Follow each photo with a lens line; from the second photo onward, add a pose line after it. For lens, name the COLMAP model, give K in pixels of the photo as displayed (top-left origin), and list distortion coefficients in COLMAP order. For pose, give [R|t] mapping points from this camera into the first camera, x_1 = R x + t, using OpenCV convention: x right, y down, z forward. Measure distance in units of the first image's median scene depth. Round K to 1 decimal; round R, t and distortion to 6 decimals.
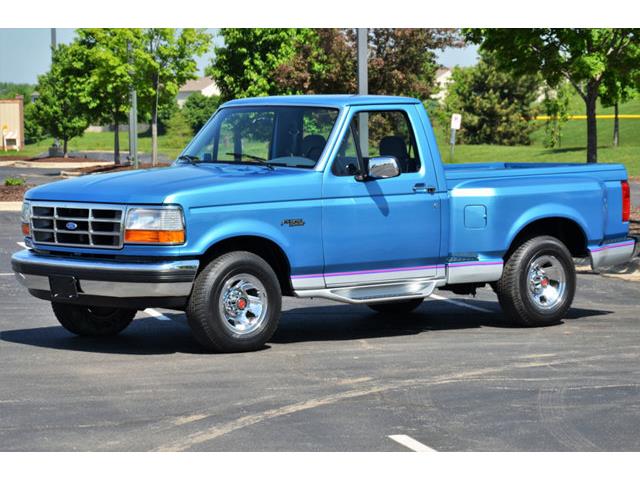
lens RADIAL K [[2658.4, 0, 320.0], [0, 2658.4, 240.0], [0, 0, 1]] dist [0.207559, 3.477488]
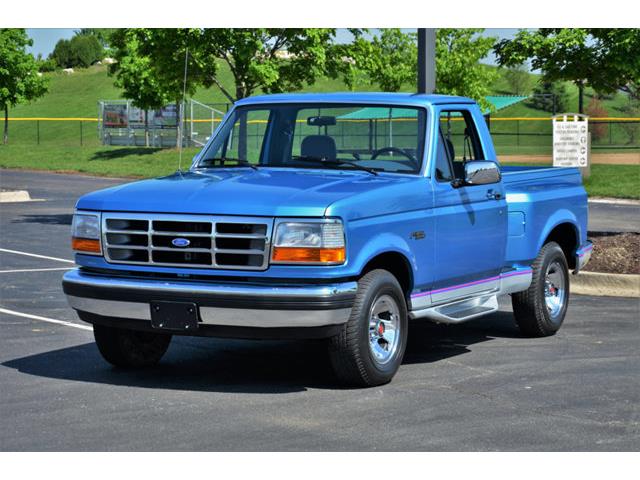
lens RADIAL K [[2043.1, 0, 320.0], [0, 2043.1, 240.0], [0, 0, 1]] dist [0.118946, 1.031477]
pose [[0.930598, -0.013032, 0.365812, -0.287755], [0.008681, 0.999871, 0.013538, -0.014414], [-0.365941, -0.009423, 0.930590, 0.381028]]
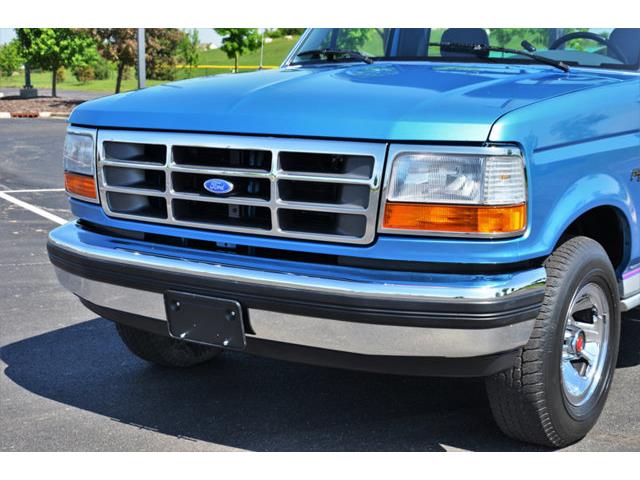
lens RADIAL K [[1196.3, 0, 320.0], [0, 1196.3, 240.0], [0, 0, 1]] dist [-0.061884, -0.045249]
pose [[0.964265, -0.024367, 0.263817, -0.130560], [-0.000006, 0.995760, 0.091992, -0.015041], [-0.264939, -0.088706, 0.960176, 0.793670]]
